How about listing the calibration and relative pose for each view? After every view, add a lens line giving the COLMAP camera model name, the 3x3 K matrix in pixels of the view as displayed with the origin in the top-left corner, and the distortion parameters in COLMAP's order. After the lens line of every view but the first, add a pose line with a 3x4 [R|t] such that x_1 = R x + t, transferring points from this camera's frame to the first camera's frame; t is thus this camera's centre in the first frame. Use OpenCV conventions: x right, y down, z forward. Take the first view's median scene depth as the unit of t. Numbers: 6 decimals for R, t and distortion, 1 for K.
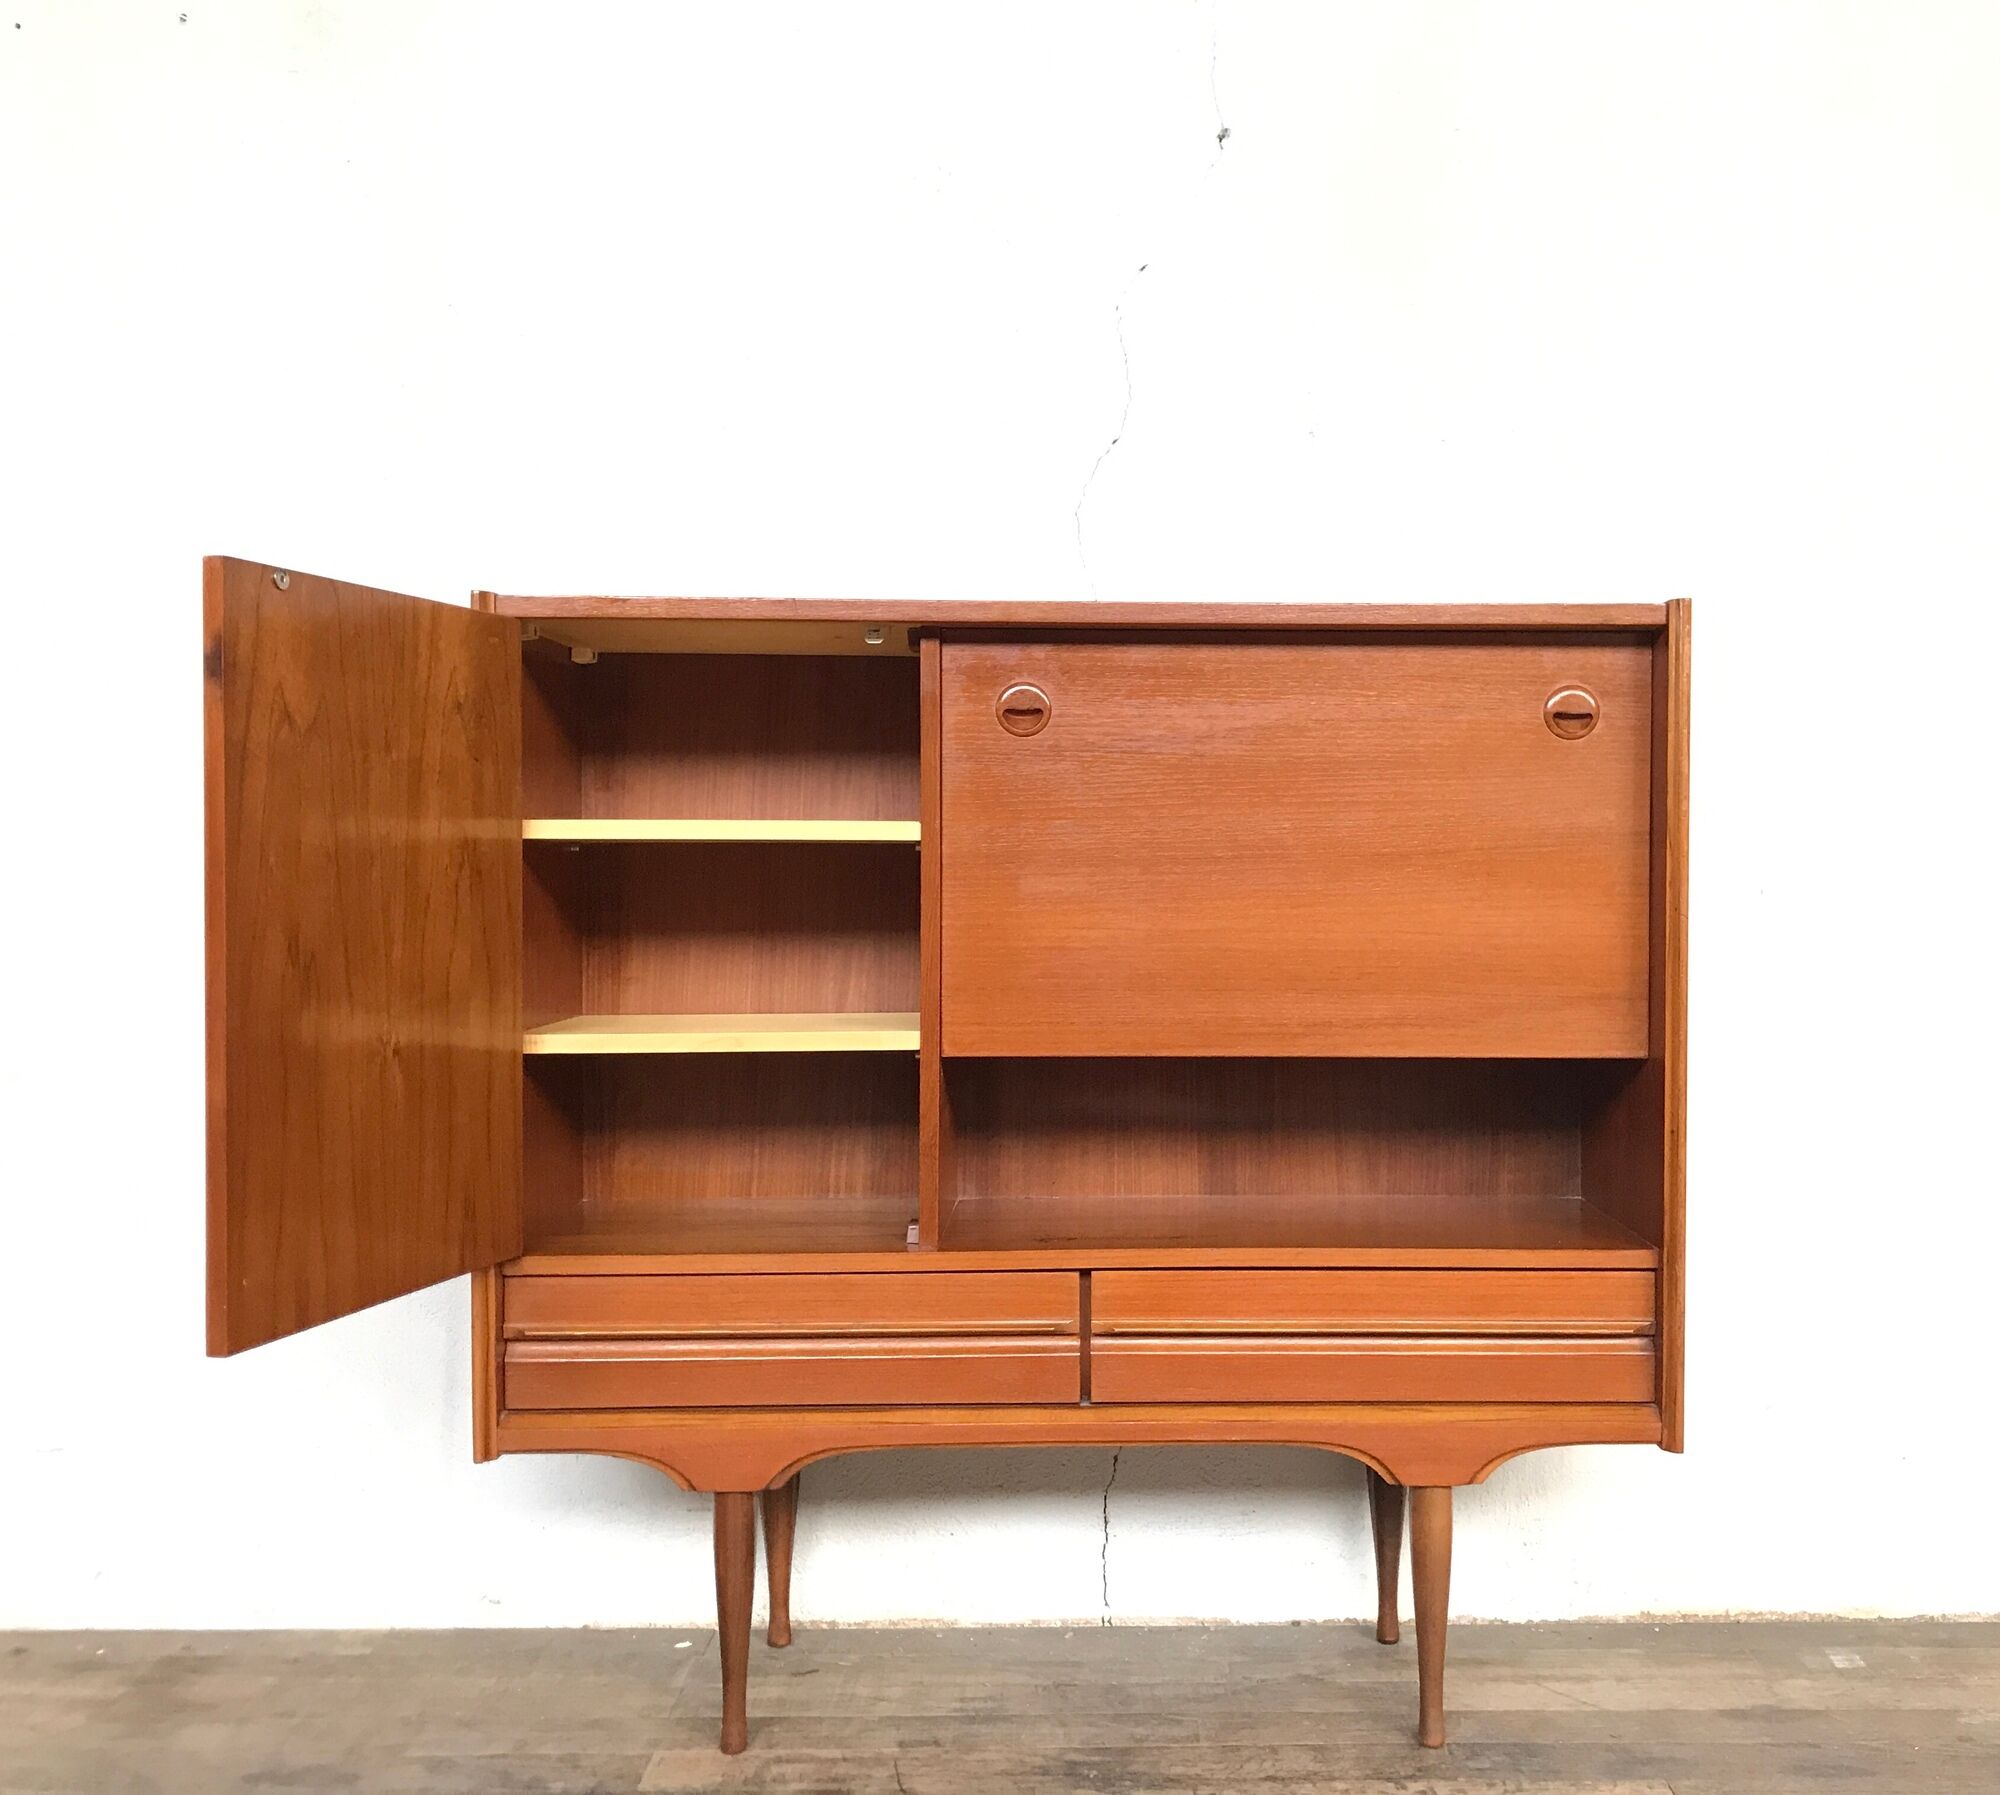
lens RADIAL K [[1999.0, 0, 1164.5], [0, 1999.0, 919.7], [0, 0, 1]] dist [0.028335, 0.000000]
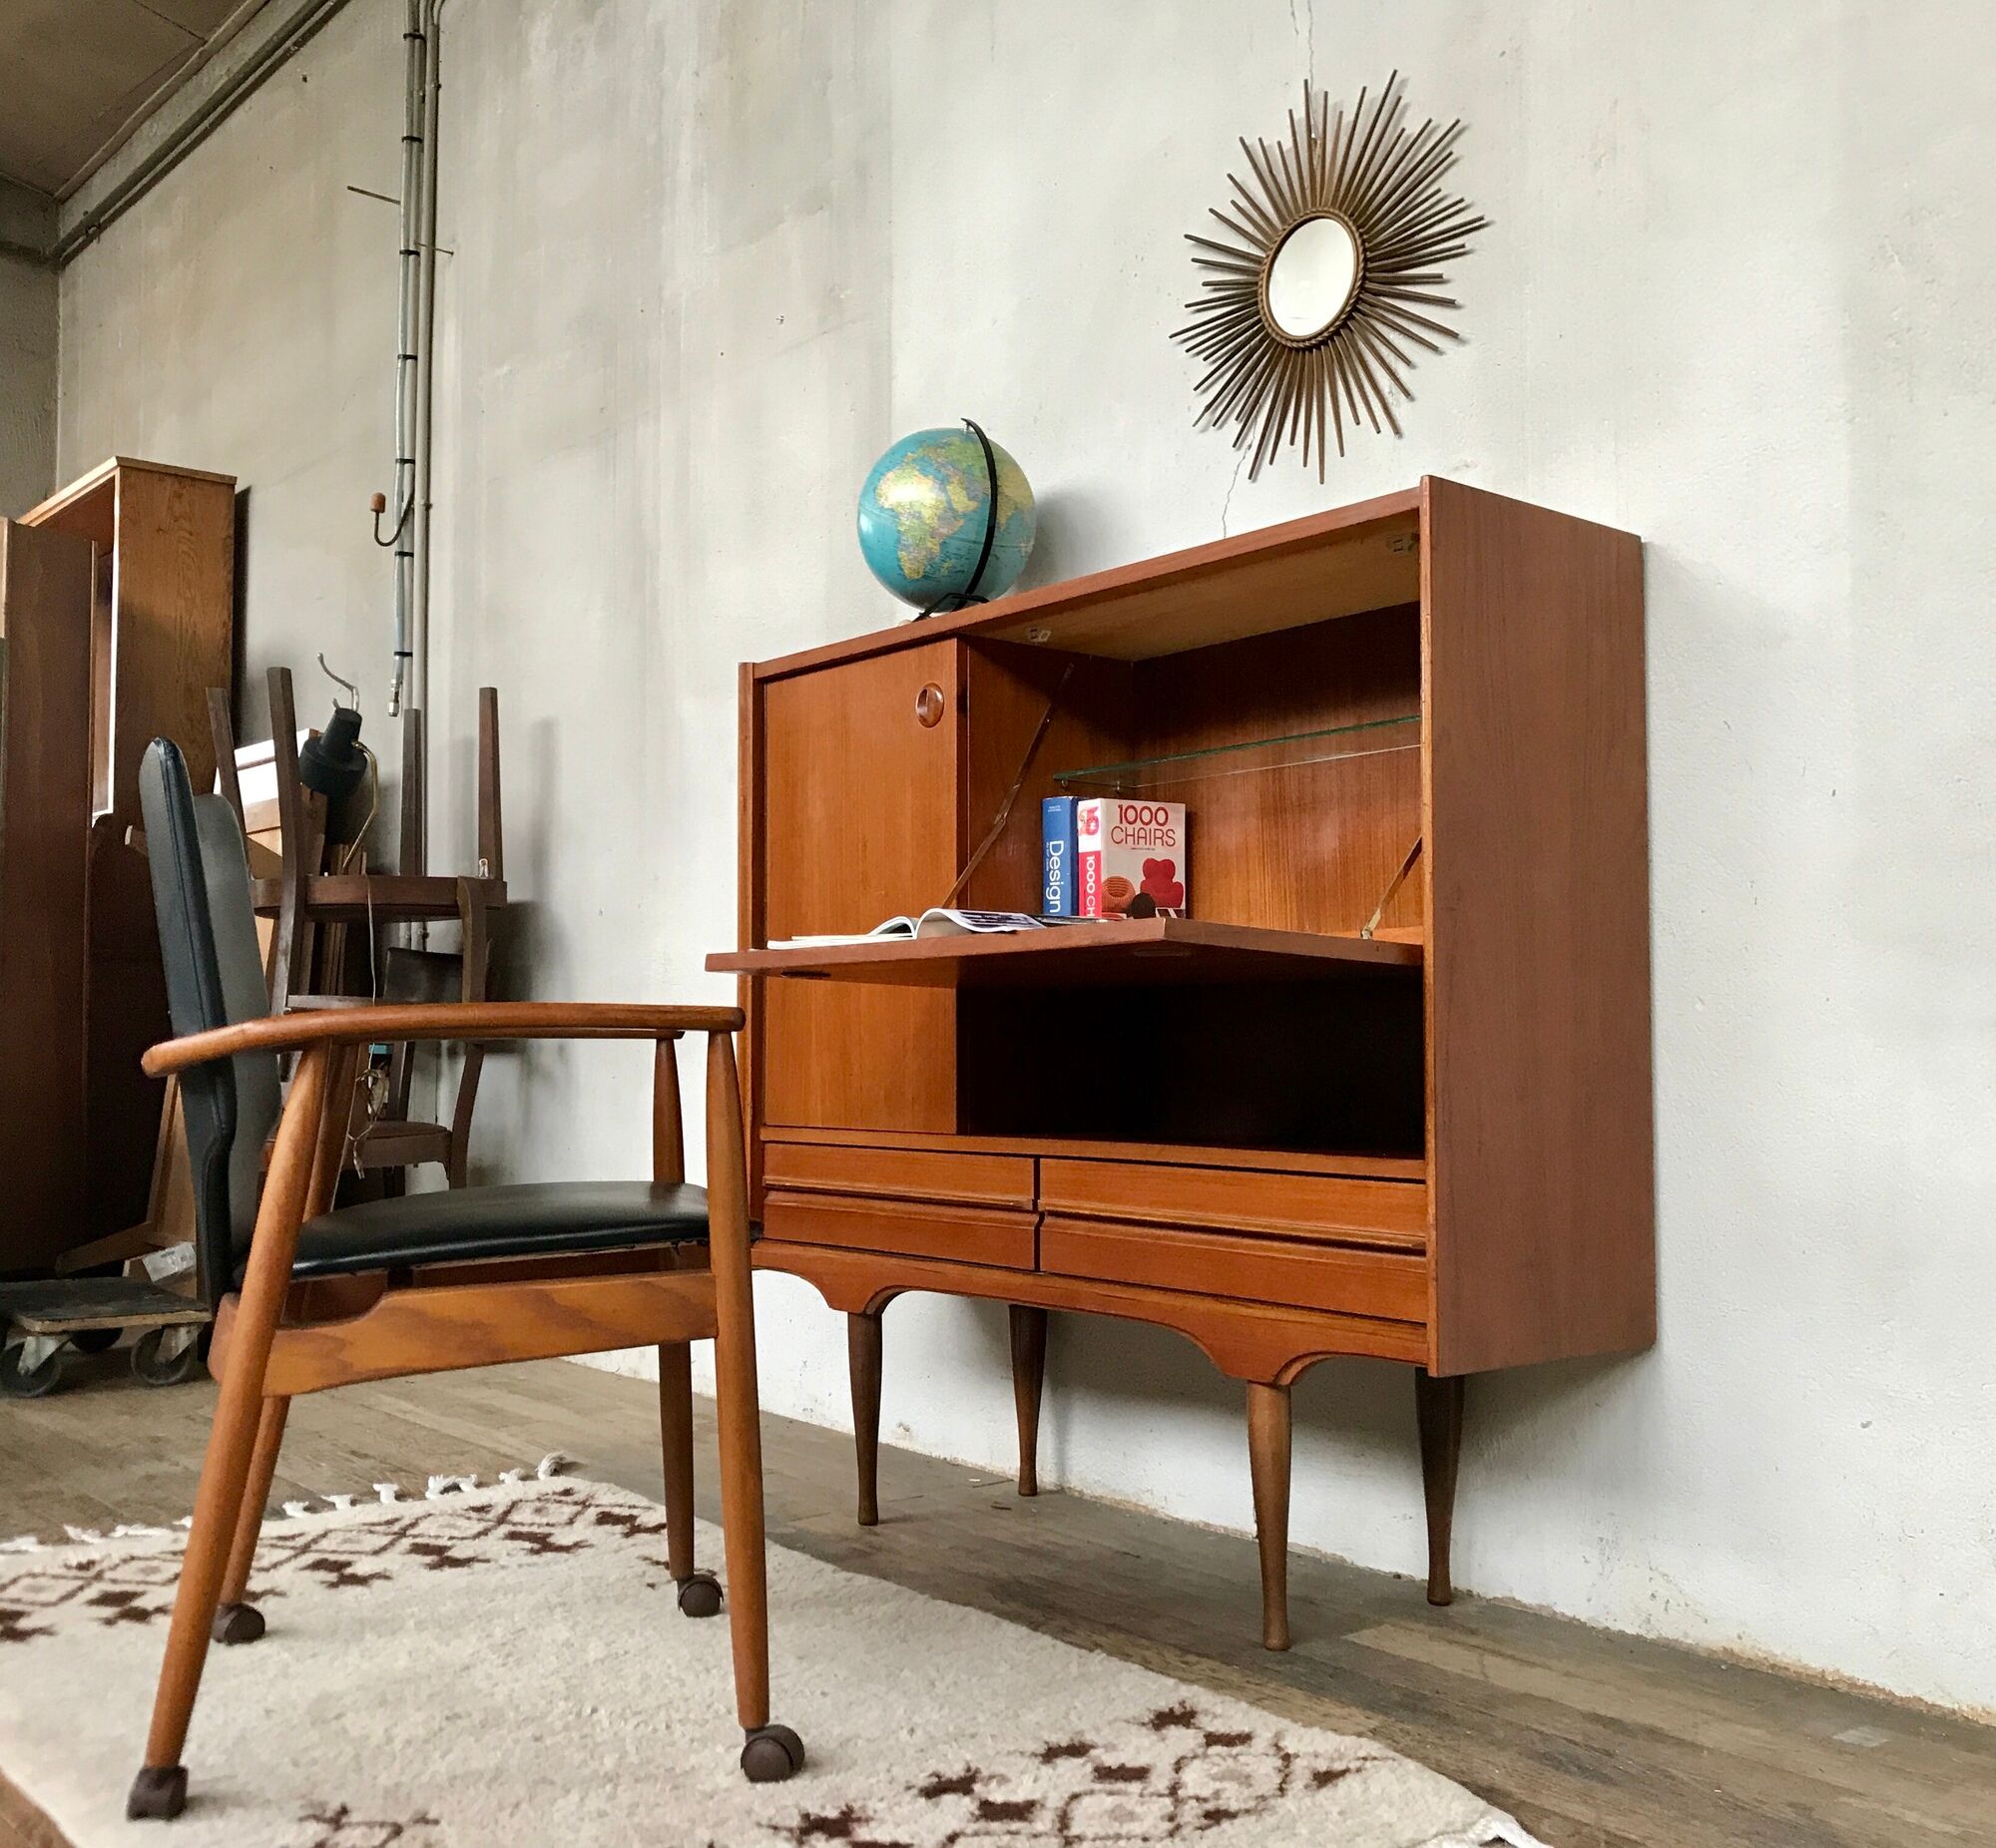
lens RADIAL K [[2034.2, 0, 970.9], [0, 2034.2, 937.8], [0, 0, 1]] dist [0.024033, 0.000000]
pose [[0.610991, -0.046605, -0.790265, 0.873074], [-0.019314, 0.997091, -0.073735, 0.134616], [0.791402, 0.060315, 0.608313, 0.236764]]
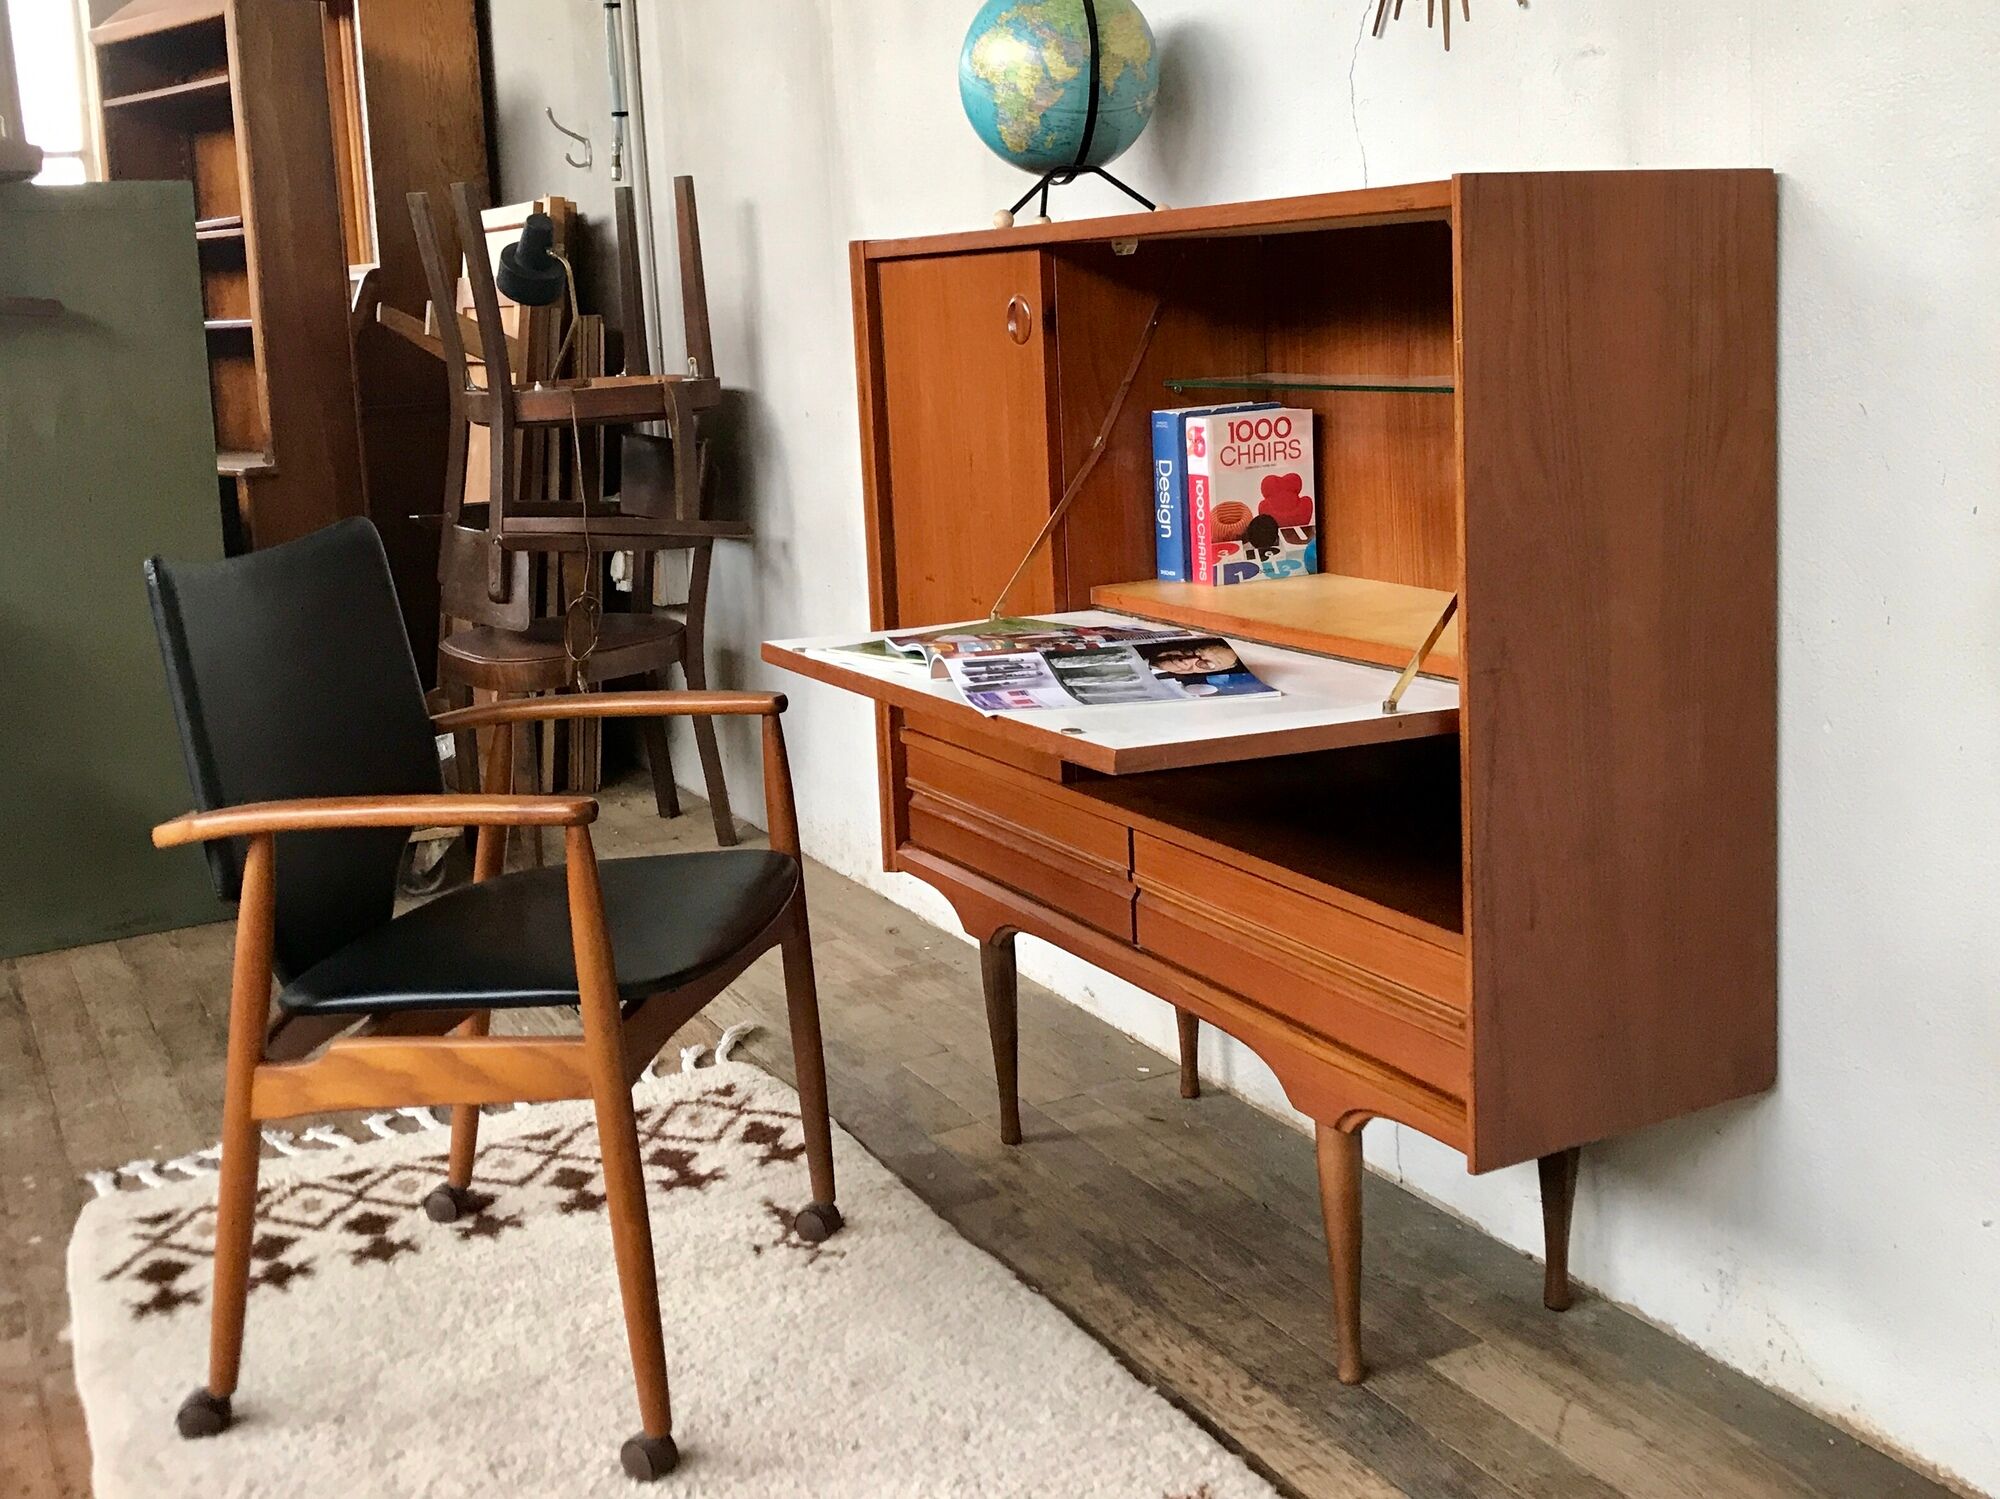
lens RADIAL K [[2114.4, 0, 1006.5], [0, 2114.4, 554.8], [0, 0, 1]] dist [0.025138, 0.000000]
pose [[0.448191, 0.088083, -0.889588, 0.943398], [0.022042, 0.993742, 0.109501, -0.102119], [0.893666, -0.068685, 0.443445, 0.428629]]
